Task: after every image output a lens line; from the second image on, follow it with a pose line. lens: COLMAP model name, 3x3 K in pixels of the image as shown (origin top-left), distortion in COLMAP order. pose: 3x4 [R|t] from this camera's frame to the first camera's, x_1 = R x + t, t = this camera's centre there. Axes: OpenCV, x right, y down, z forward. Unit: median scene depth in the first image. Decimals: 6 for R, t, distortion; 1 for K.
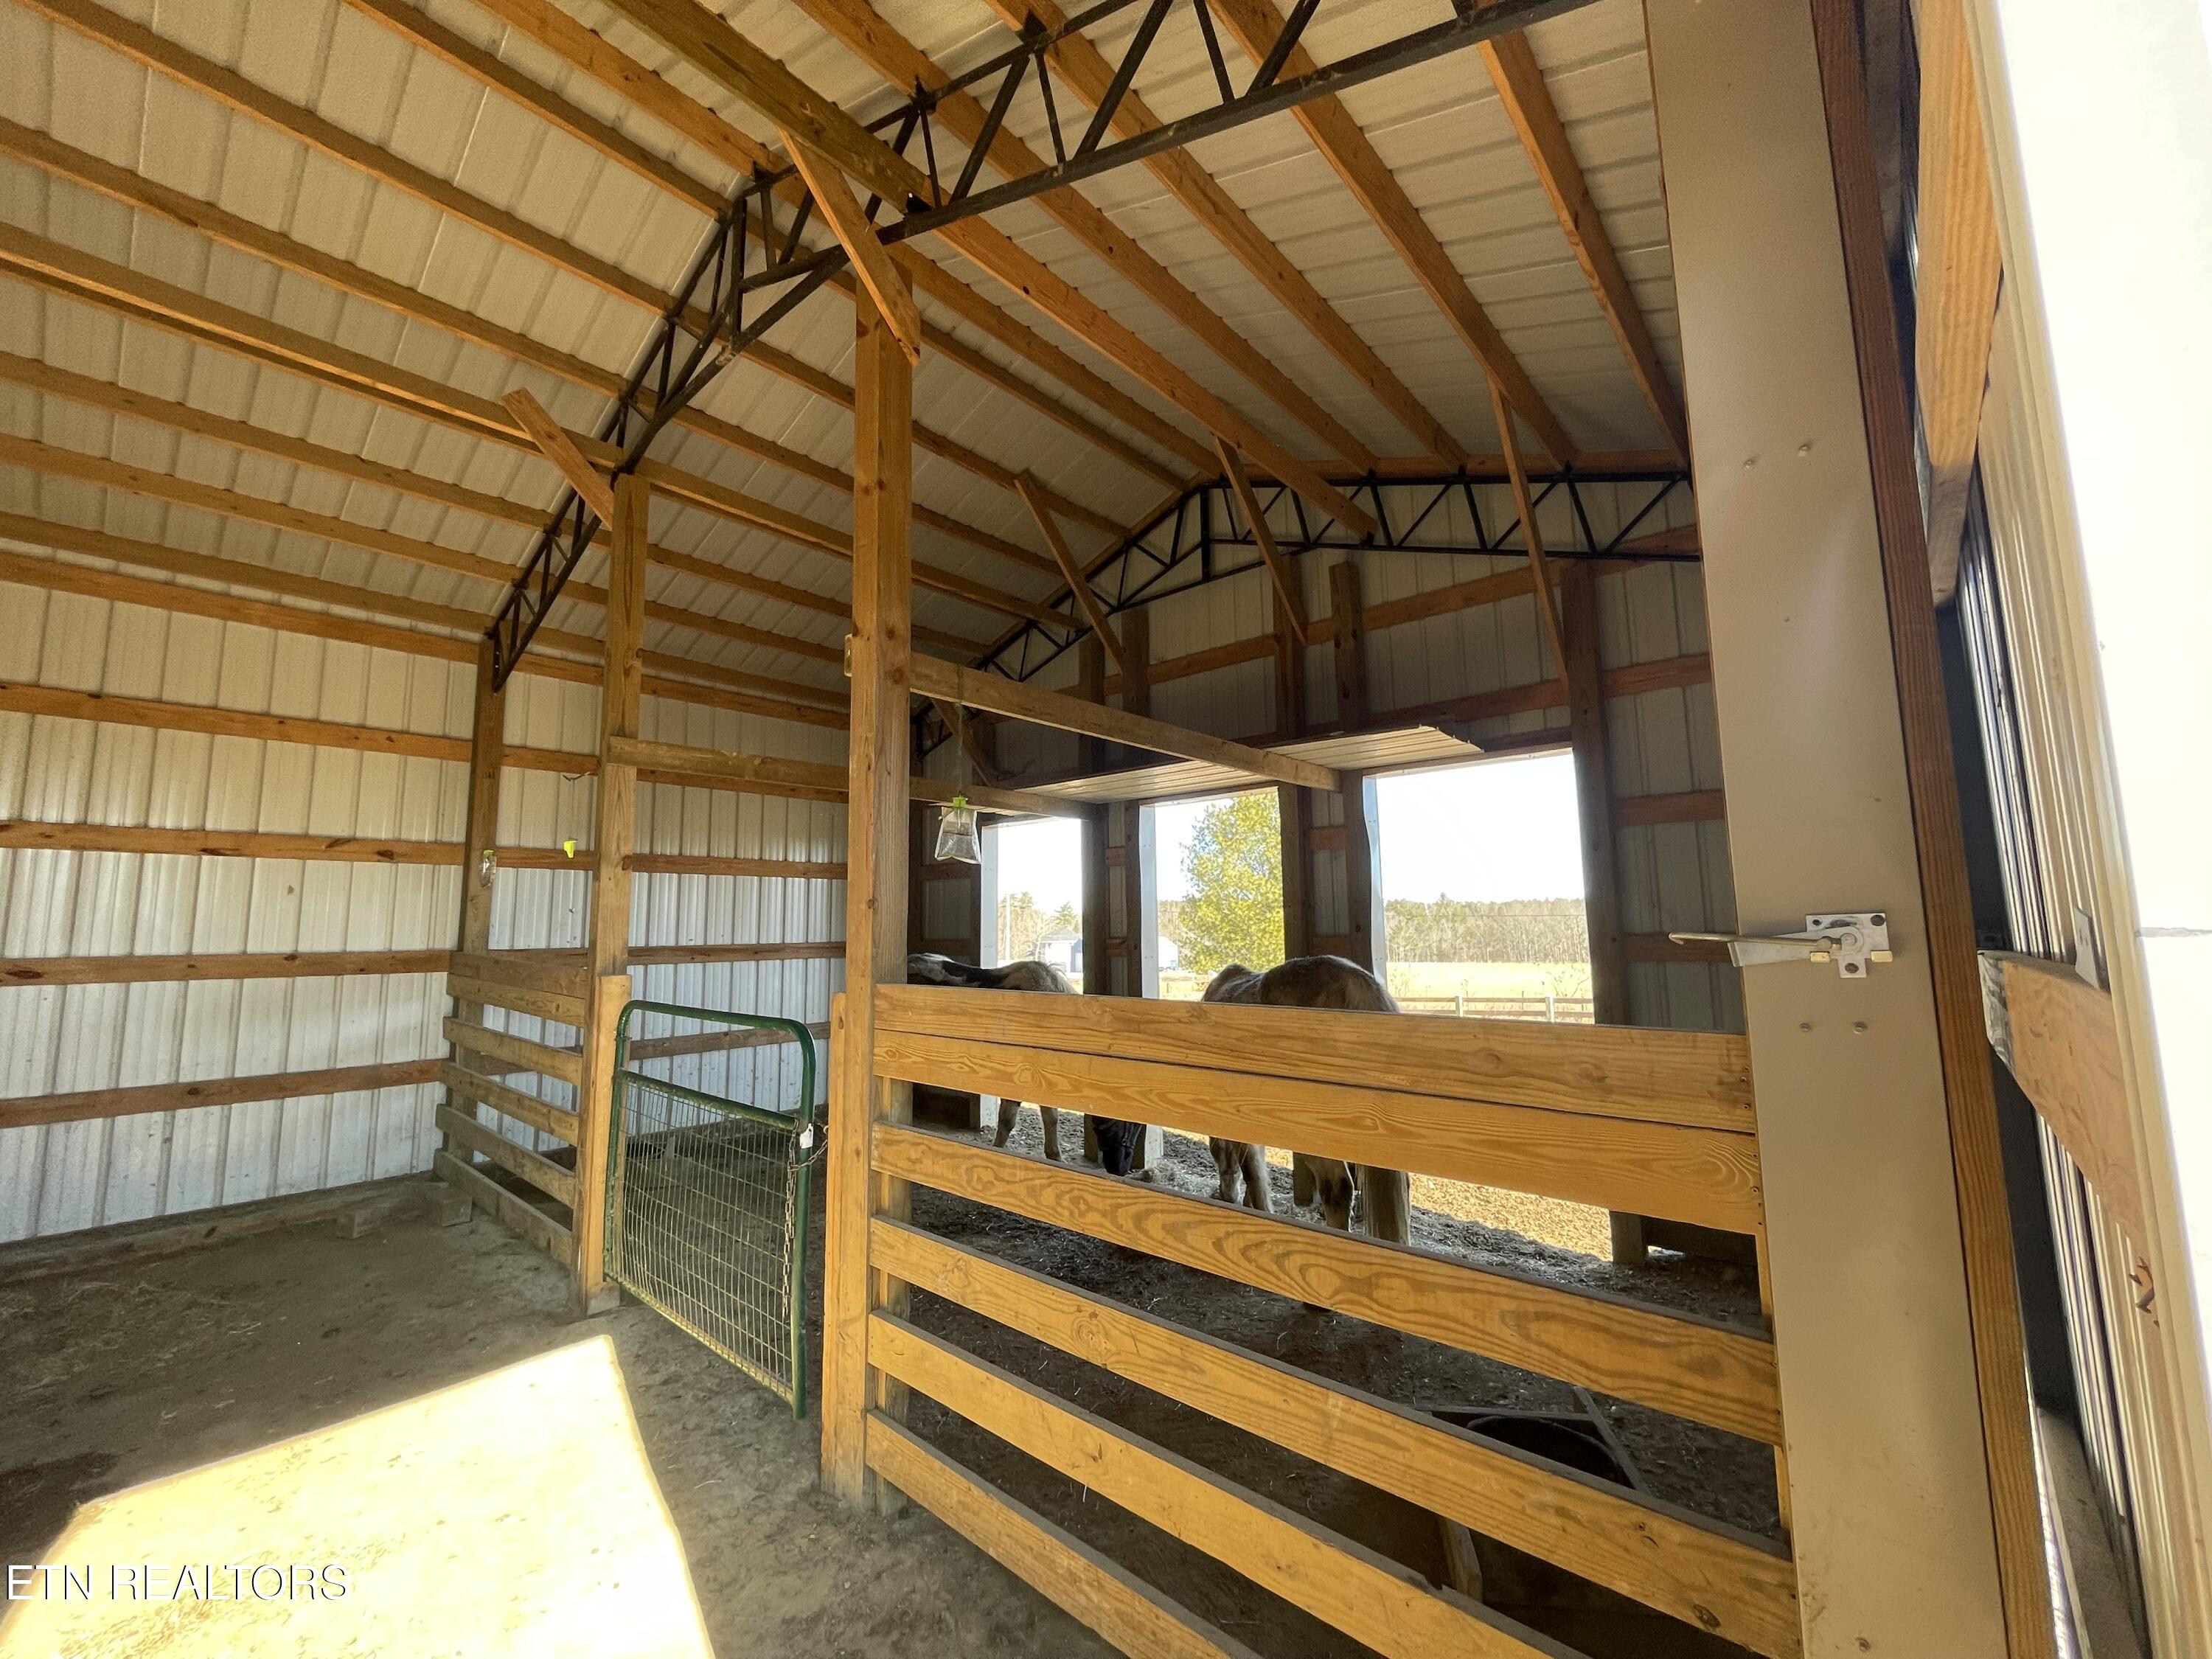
lens RADIAL K [[893.6, 0, 1109.2], [0, 893.6, 823.7], [0, 0, 1]] dist [-0.004543, -0.000126]
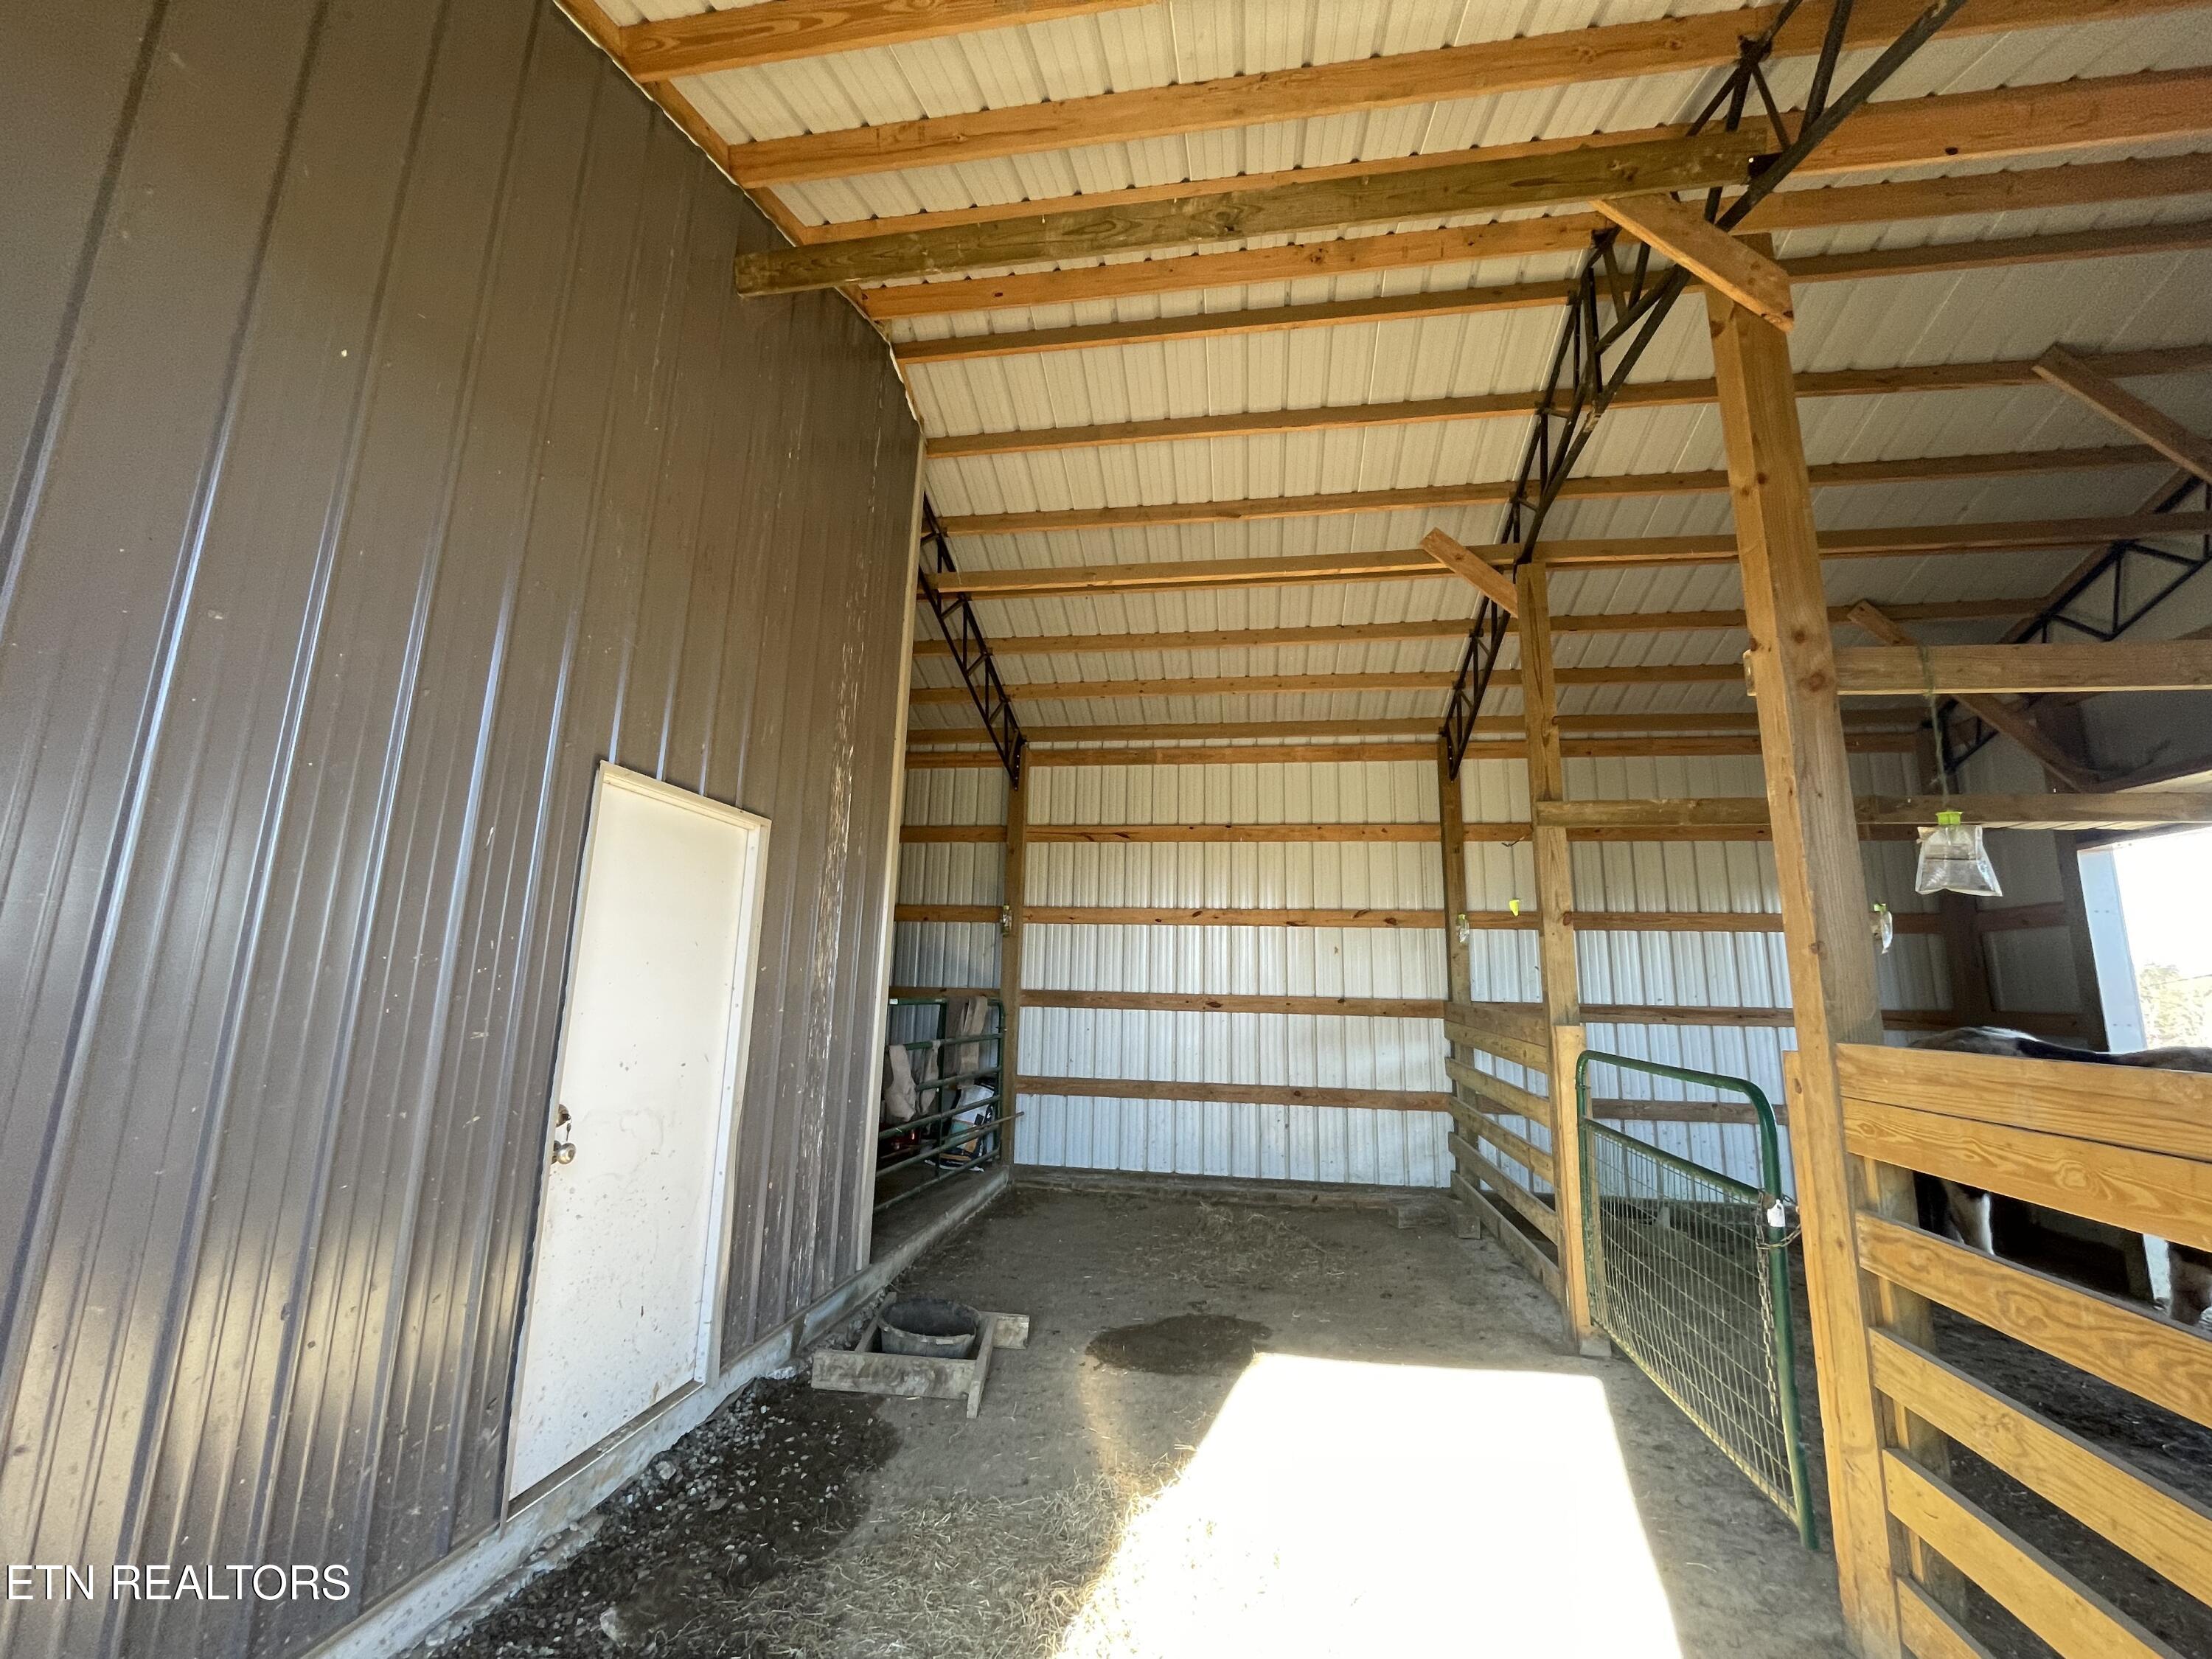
lens RADIAL K [[893.6, 0, 1112.0], [0, 893.6, 826.4], [0, 0, 1]] dist [-0.004543, -0.000126]
pose [[0.535435, -0.128211, -0.834788, 0.064110], [0.069876, 0.991747, -0.107499, 0.011545], [0.841681, -0.000773, 0.539974, -0.022593]]
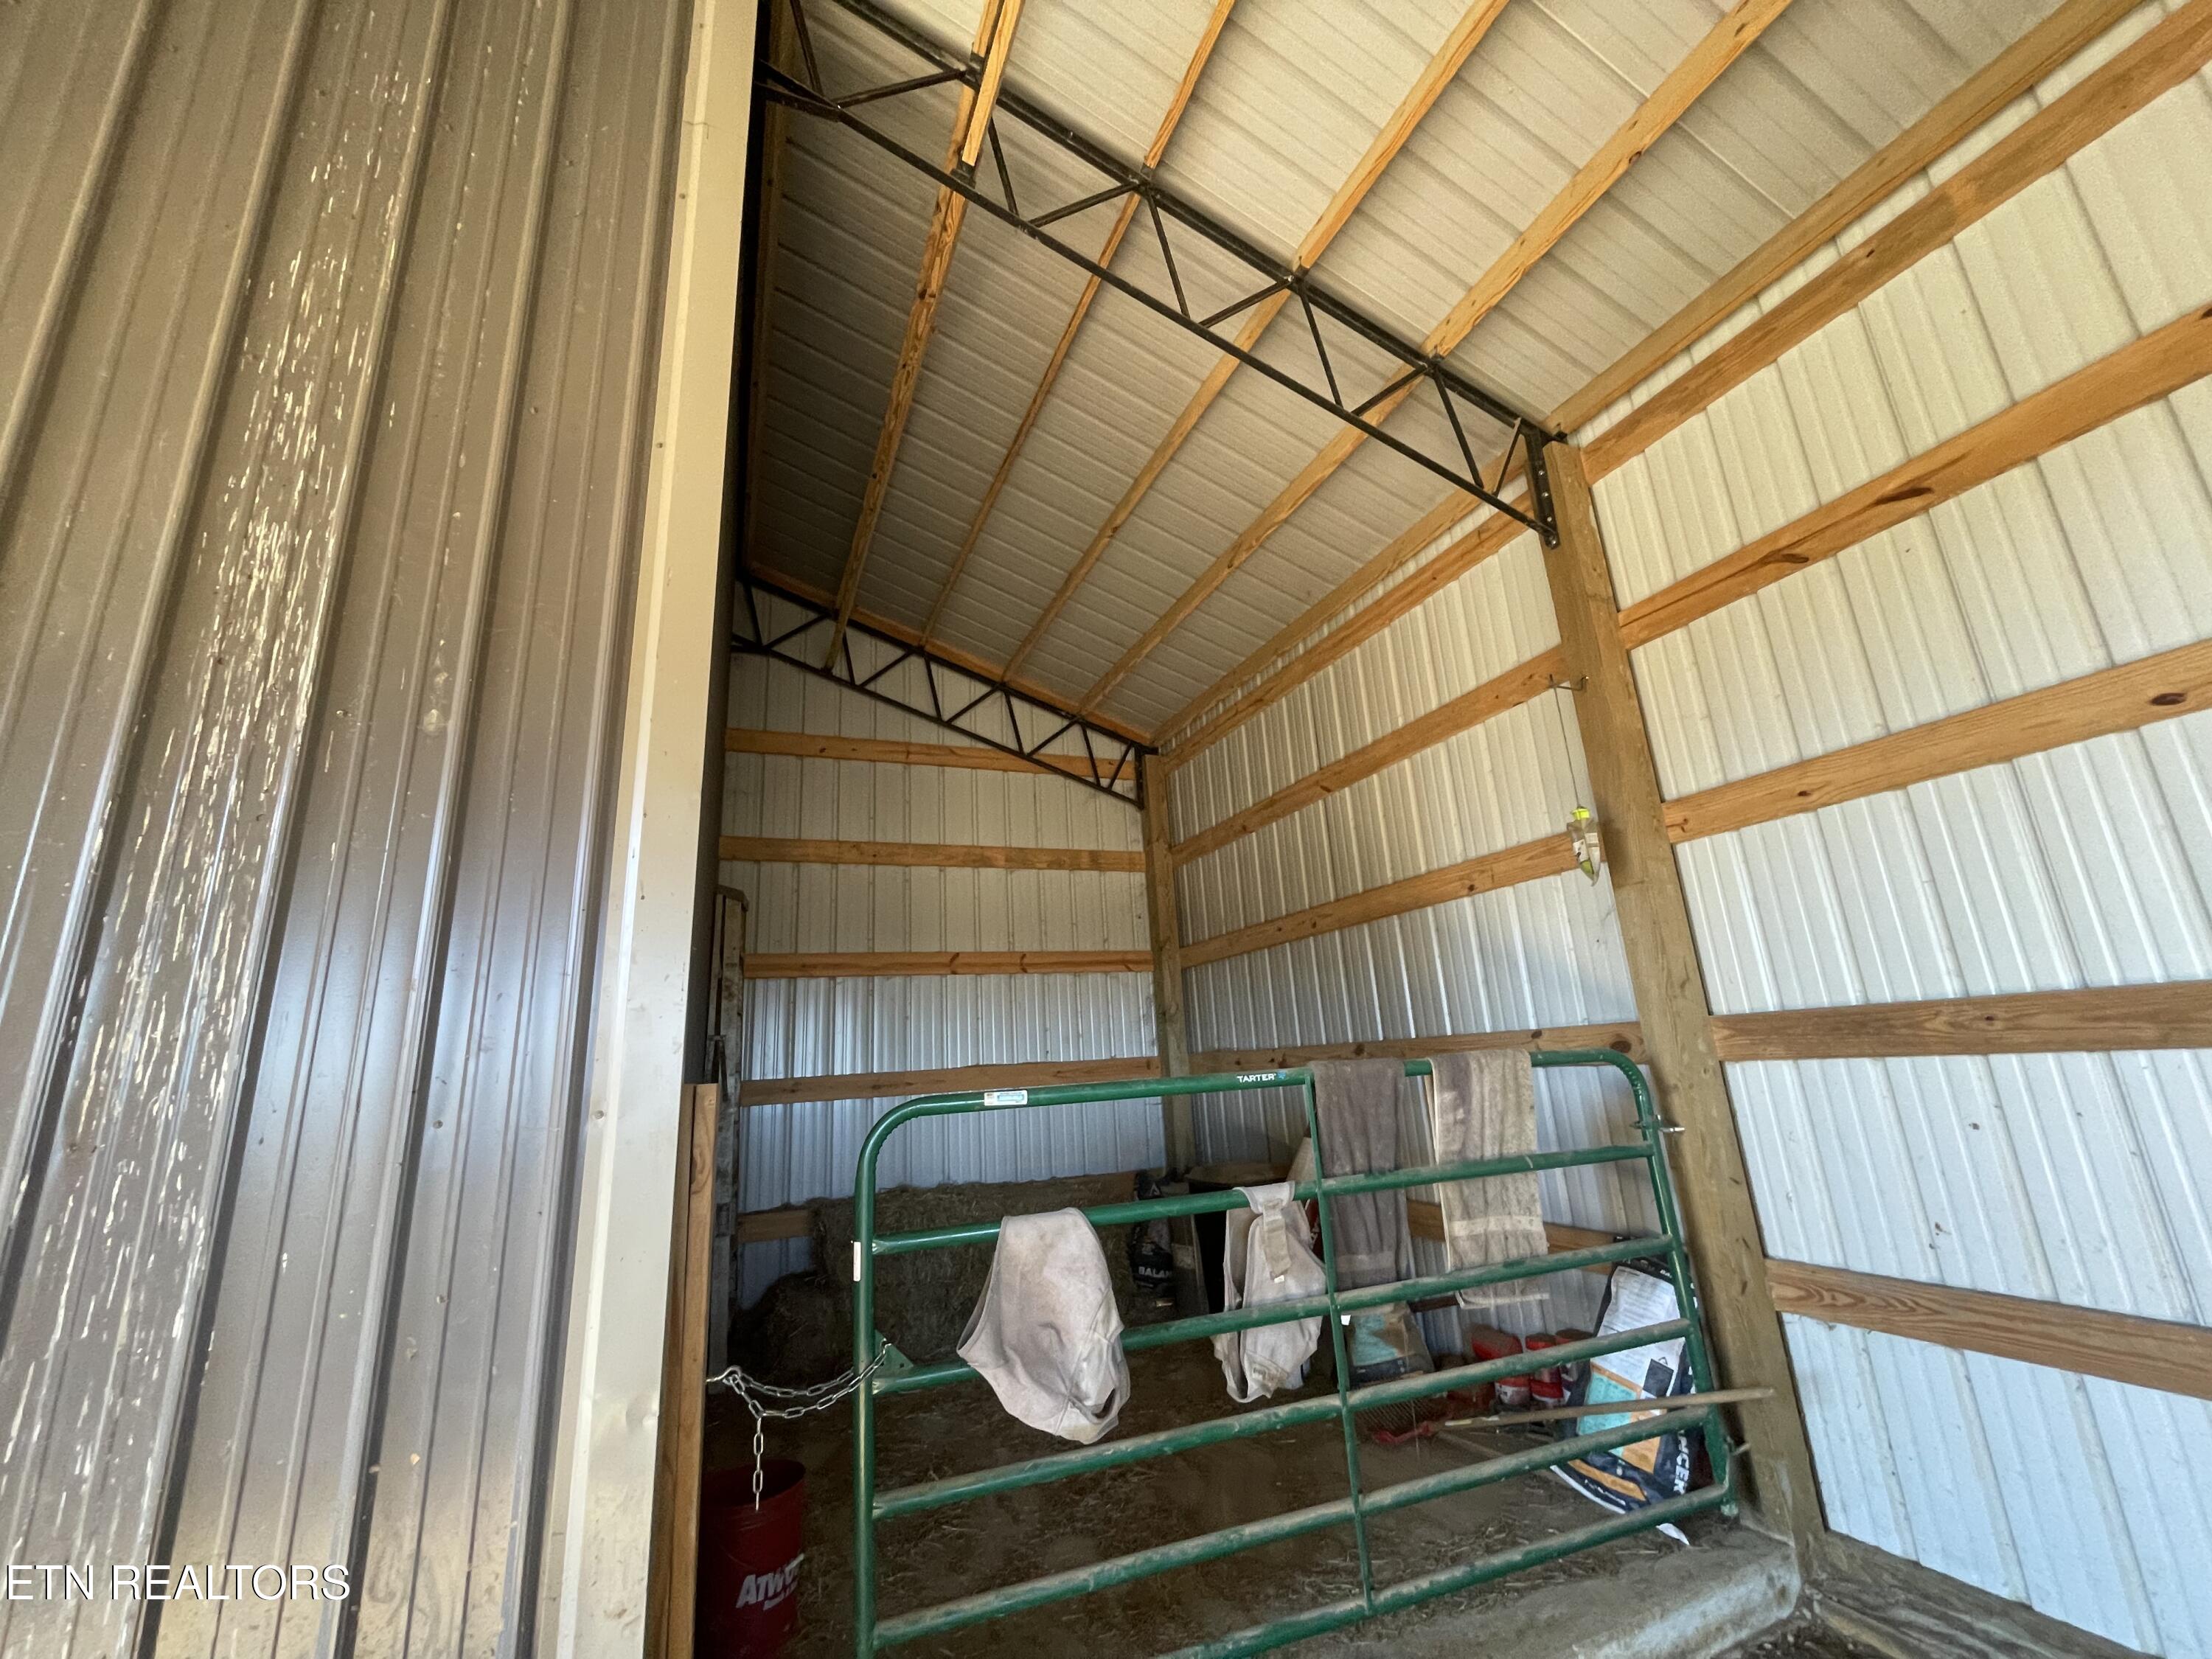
lens RADIAL K [[893.6, 0, 1105.1], [0, 893.6, 823.2], [0, 0, 1]] dist [-0.004543, -0.000126]
pose [[-0.448018, -0.185982, -0.874466, -0.749275], [0.178021, 0.939977, -0.291121, 0.107105], [0.876121, -0.286100, -0.388018, 0.684404]]
